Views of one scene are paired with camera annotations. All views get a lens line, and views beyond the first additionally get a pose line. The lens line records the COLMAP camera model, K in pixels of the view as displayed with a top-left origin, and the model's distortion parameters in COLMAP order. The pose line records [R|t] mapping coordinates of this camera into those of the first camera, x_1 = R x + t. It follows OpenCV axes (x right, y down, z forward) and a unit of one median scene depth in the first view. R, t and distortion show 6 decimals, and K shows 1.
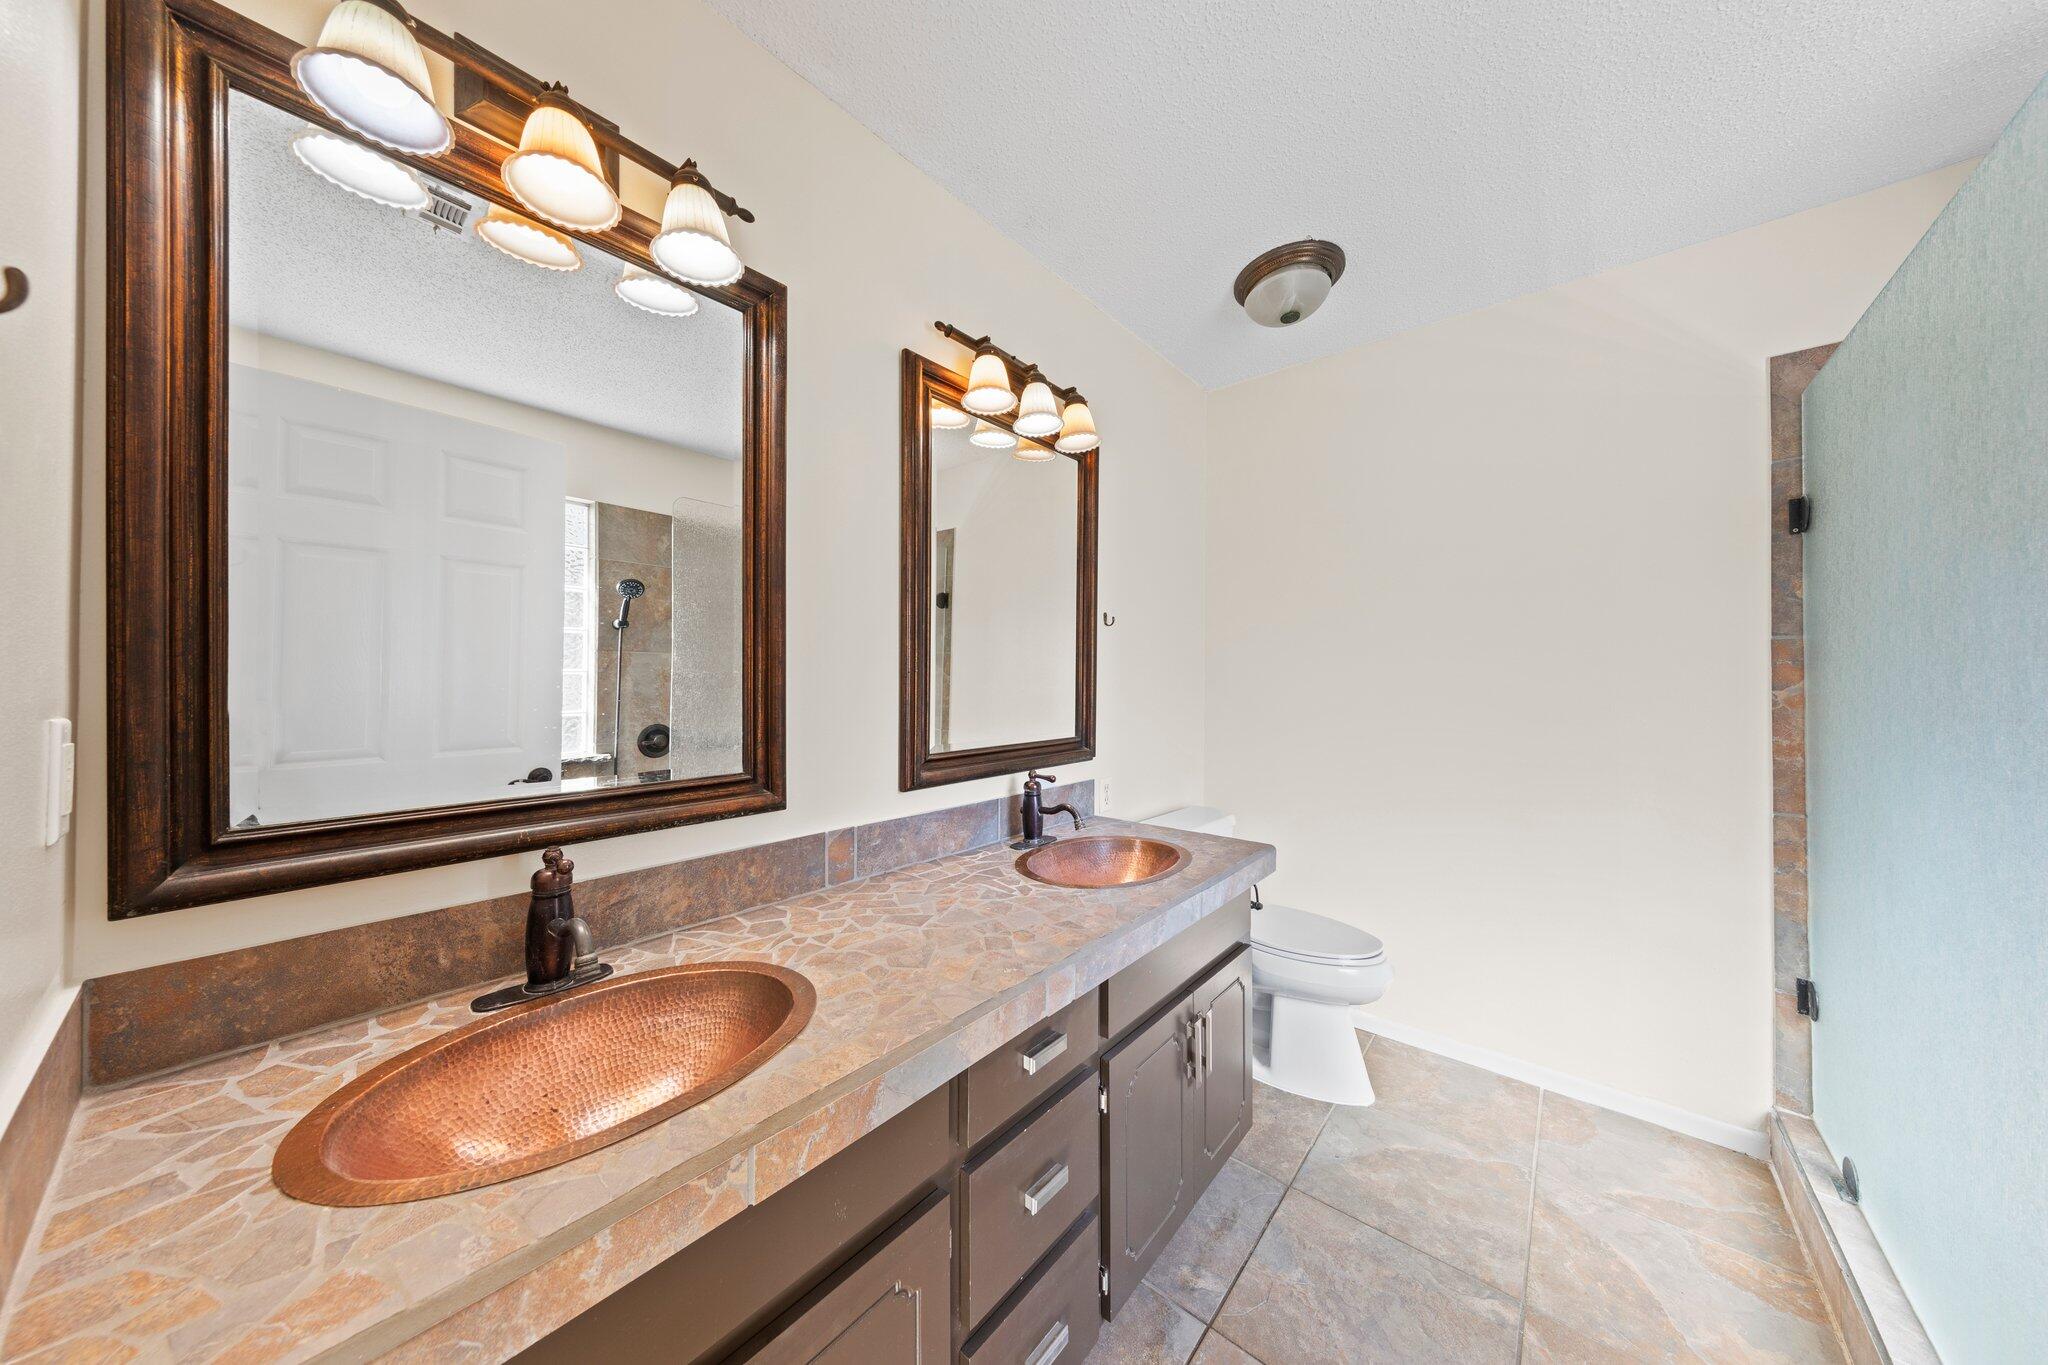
lens RADIAL K [[652.5, 0, 1028.5], [0, 652.5, 684.2], [0, 0, 1]] dist [0.014481, 0.000041]
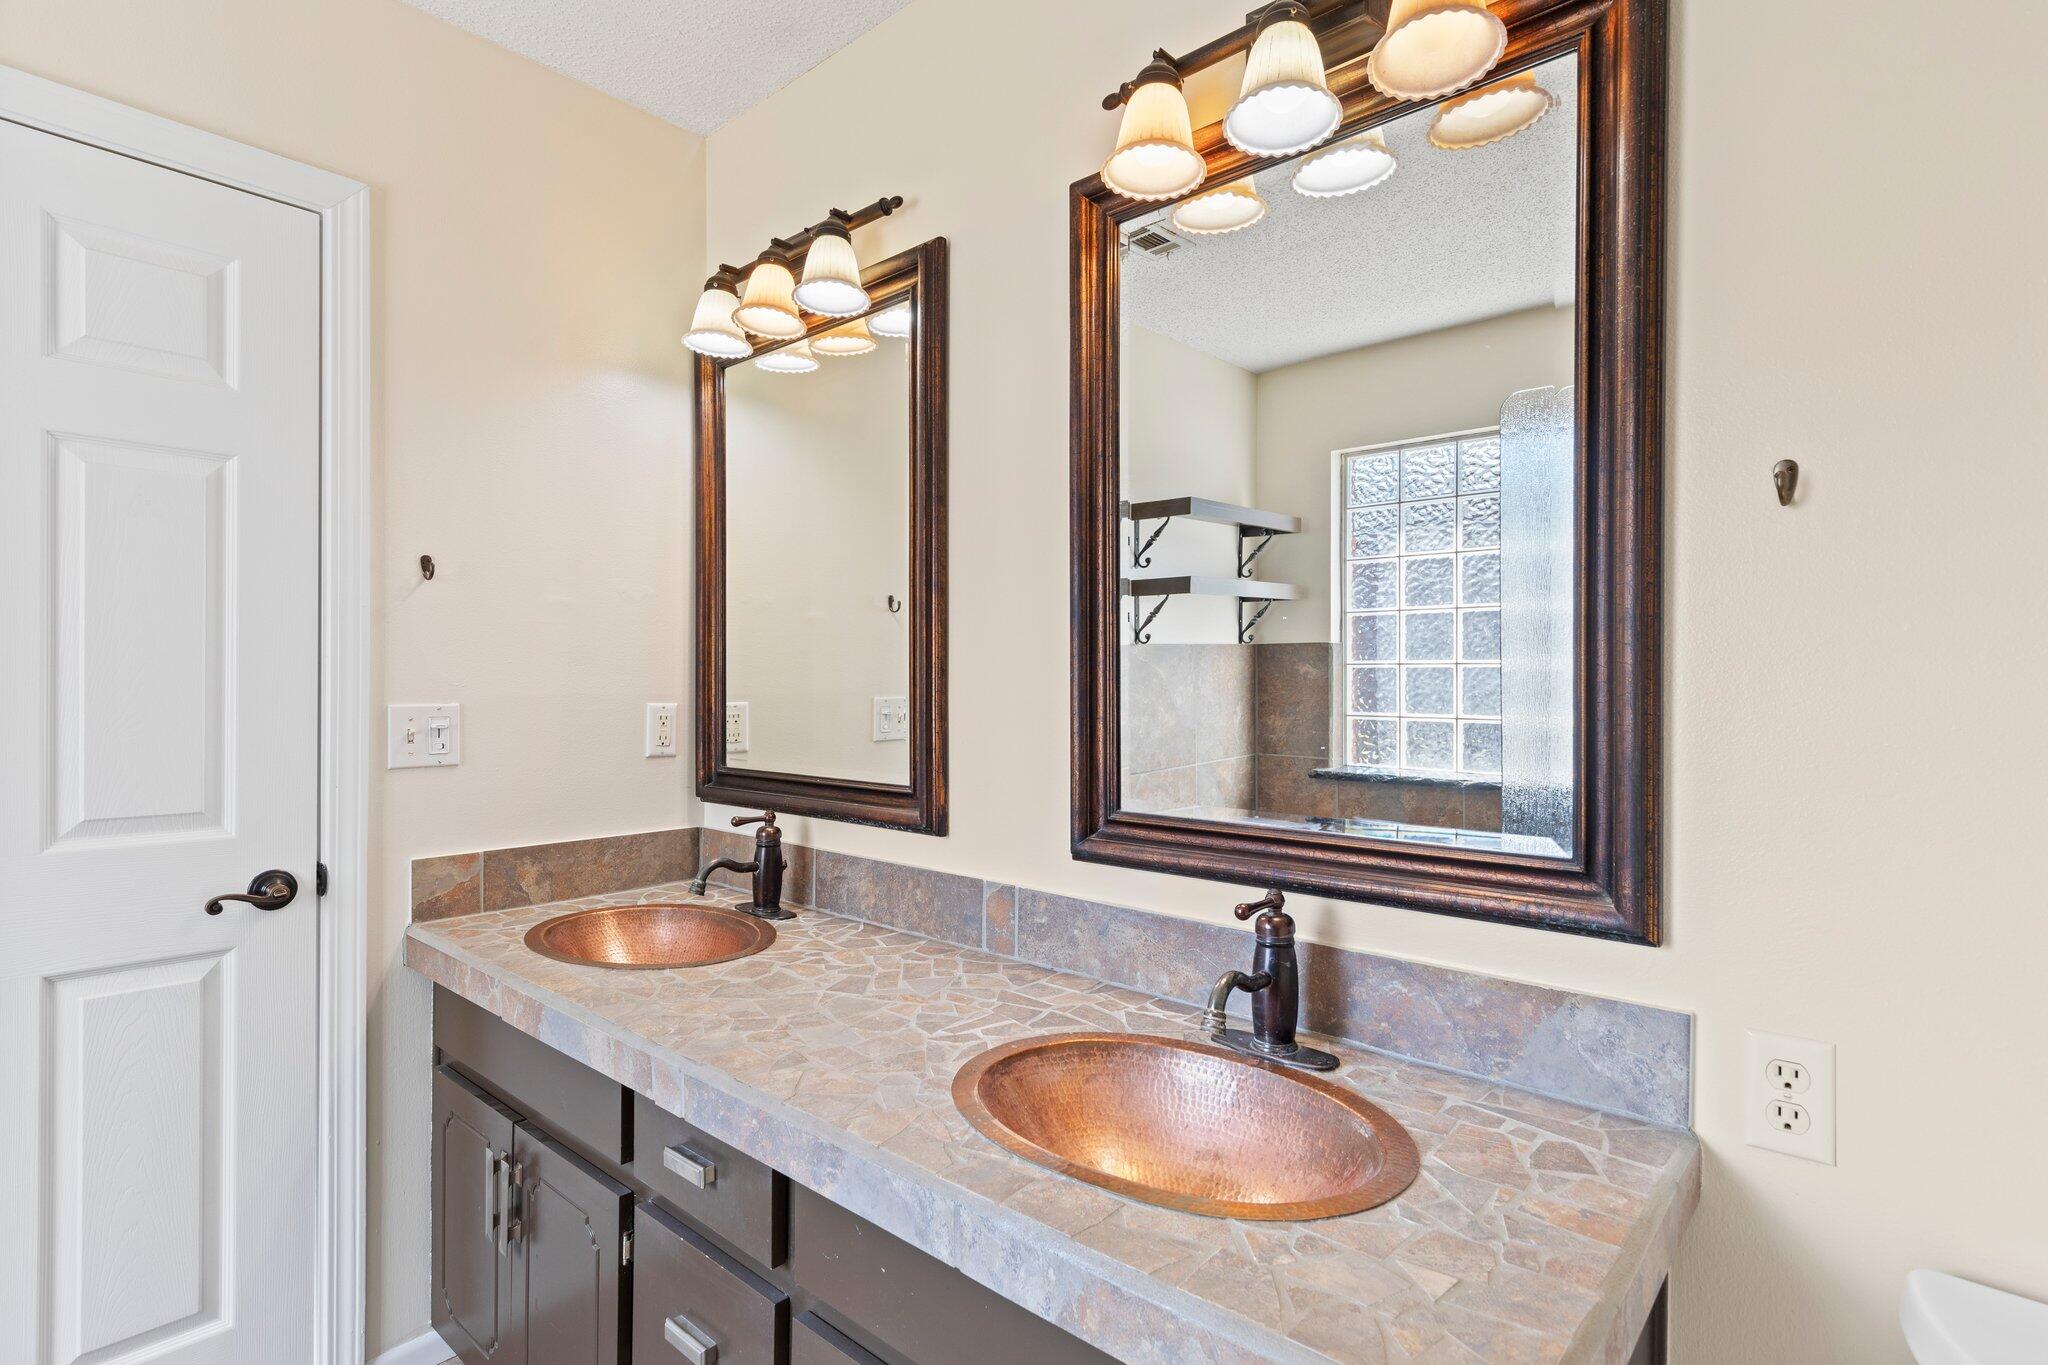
lens RADIAL K [[1010.6, 0, 1025.0], [0, 1010.6, 709.4], [0, 0, 1]] dist [0.010194, 0.000040]
pose [[-0.023961, 0.018022, -0.999550, 0.972783], [-0.018047, 0.999667, 0.018457, -0.004291], [0.999550, 0.018481, -0.023628, 1.148422]]
